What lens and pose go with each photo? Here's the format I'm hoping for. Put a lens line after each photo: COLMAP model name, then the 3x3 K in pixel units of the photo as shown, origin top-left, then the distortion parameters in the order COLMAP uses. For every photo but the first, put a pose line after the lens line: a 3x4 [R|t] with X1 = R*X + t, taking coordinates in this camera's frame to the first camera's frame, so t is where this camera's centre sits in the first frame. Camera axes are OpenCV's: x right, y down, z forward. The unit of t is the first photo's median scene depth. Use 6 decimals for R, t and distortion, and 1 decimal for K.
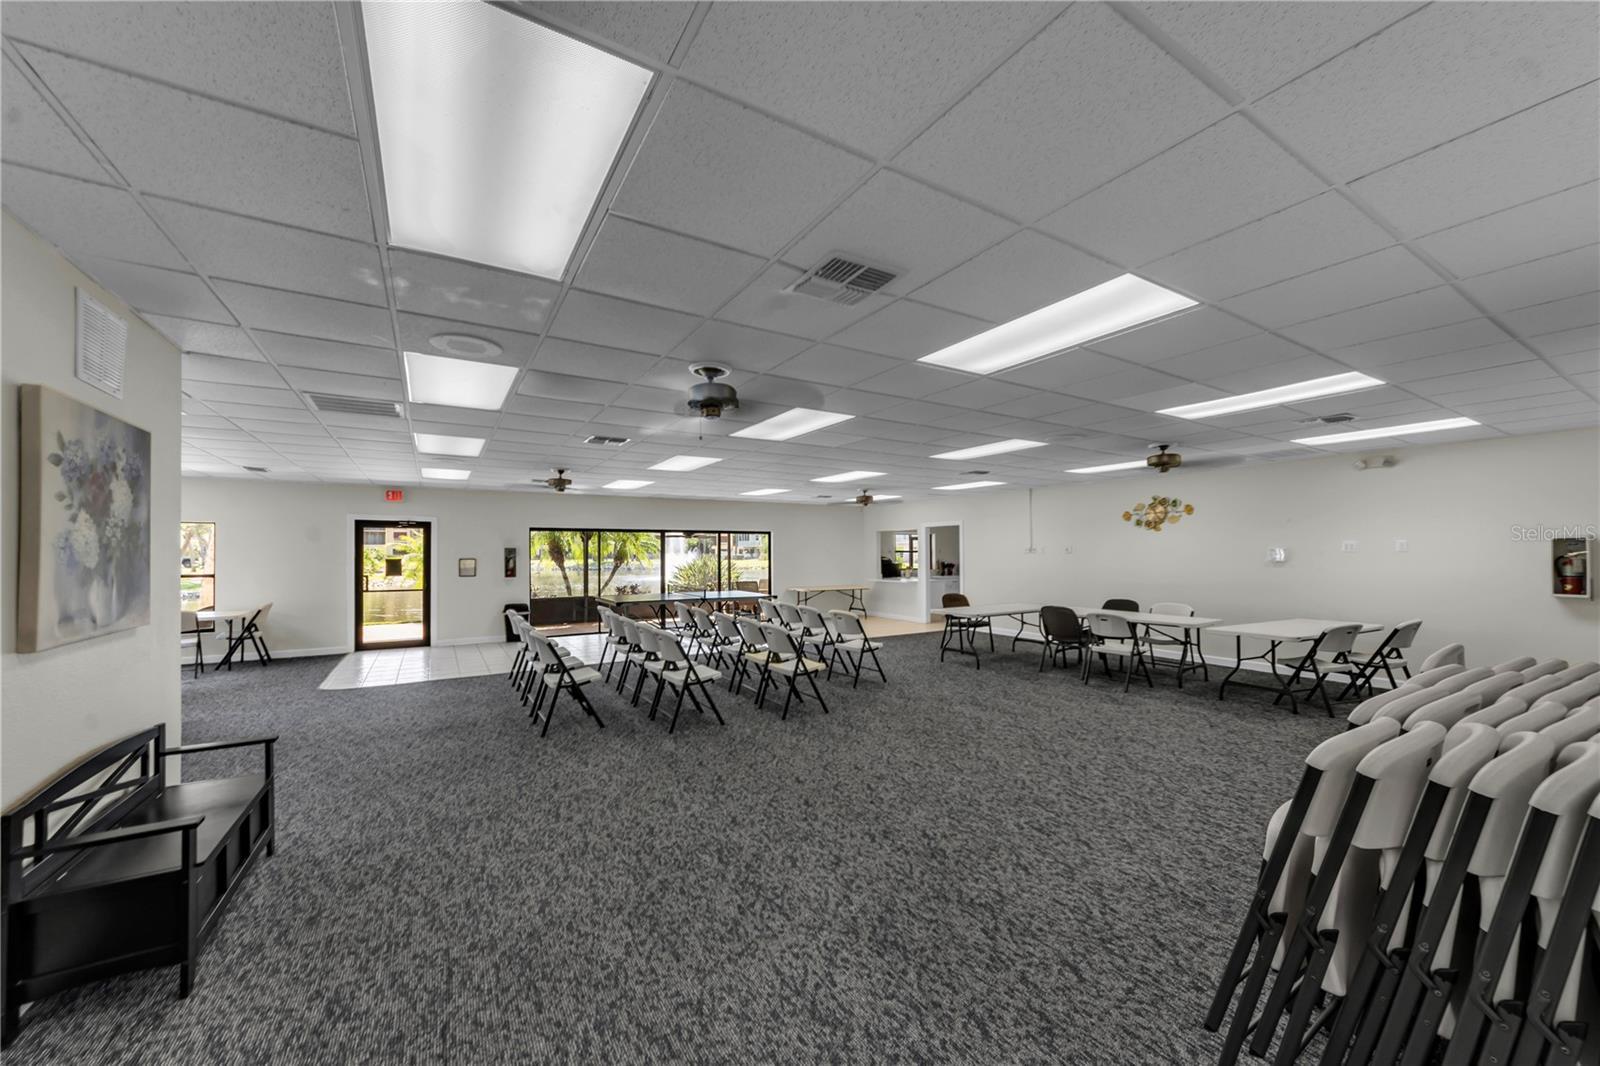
lens RADIAL K [[577.0, 0, 792.4], [0, 577.0, 536.5], [0, 0, 1]] dist [-0.000338, -0.000214]
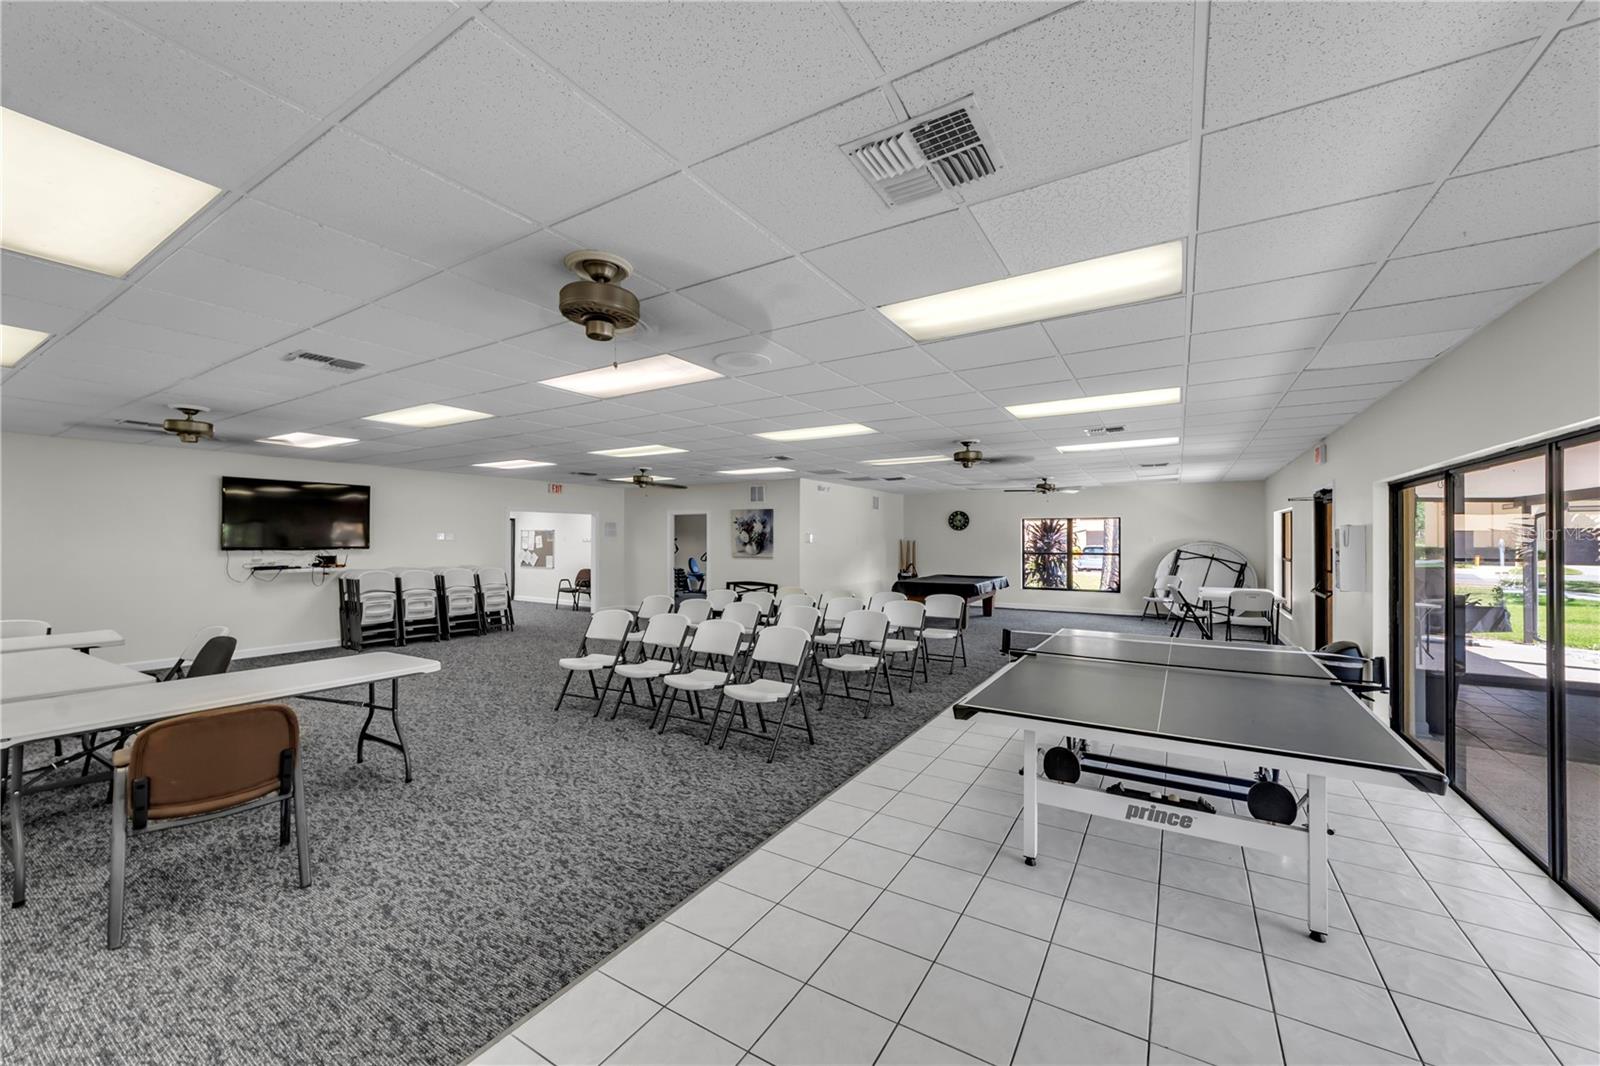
lens RADIAL K [[577.0, 0, 792.4], [0, 577.0, 536.5], [0, 0, 1]] dist [-0.000338, -0.000214]
pose [[0.874592, 0.005292, 0.484831, -0.185558], [-0.013480, 0.999819, 0.013403, 0.013533], [-0.484672, -0.018258, 0.874505, 0.194052]]
